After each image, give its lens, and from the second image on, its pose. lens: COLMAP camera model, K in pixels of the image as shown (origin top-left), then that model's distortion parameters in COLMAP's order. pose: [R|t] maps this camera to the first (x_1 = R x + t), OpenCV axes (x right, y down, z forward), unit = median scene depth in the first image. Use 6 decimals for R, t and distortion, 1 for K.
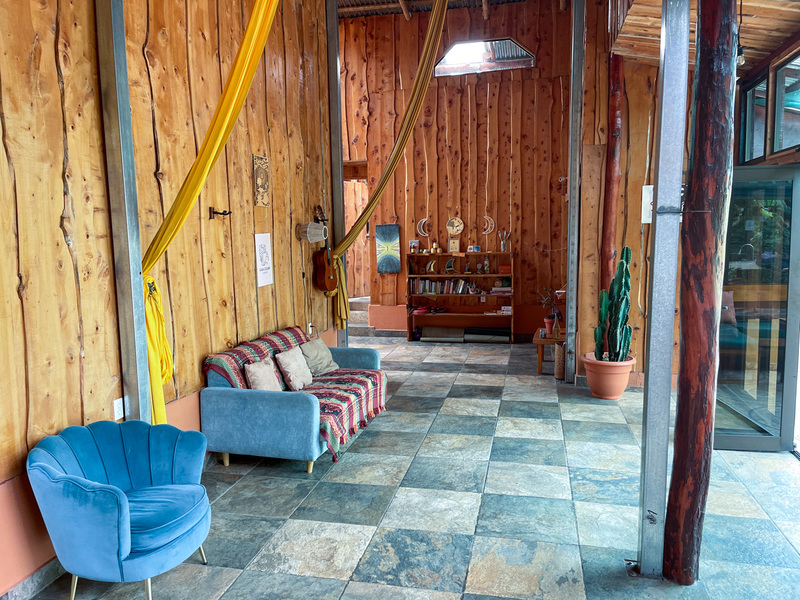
lens RADIAL K [[600.7, 0, 399.7], [0, 600.7, 301.6], [0, 0, 1]] dist [-0.071940, -0.021563]
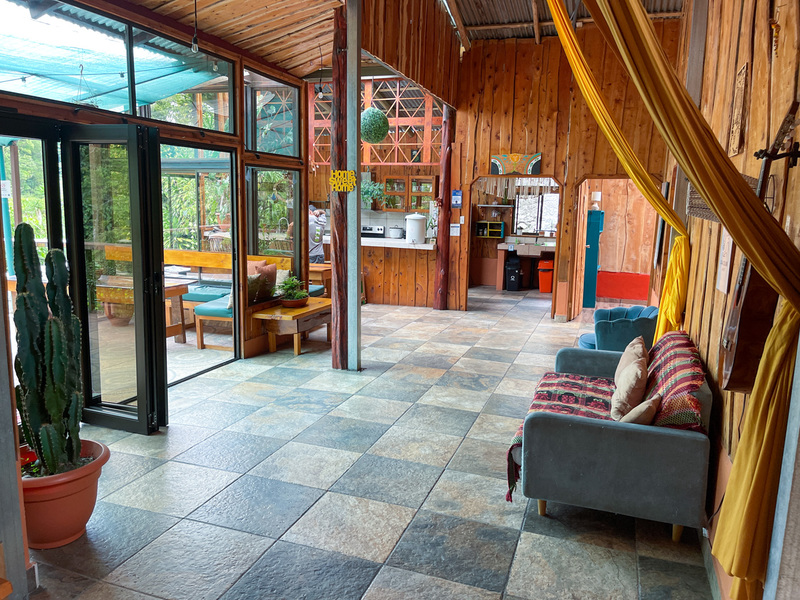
lens RADIAL K [[600.7, 0, 400.2], [0, 600.7, 299.5], [0, 0, 1]] dist [-0.071940, -0.021563]
pose [[-0.993407, -0.015056, 0.113646, 0.025369], [0.015343, 0.964958, 0.261957, -0.226453], [-0.113607, 0.261973, -0.958365, 2.086198]]
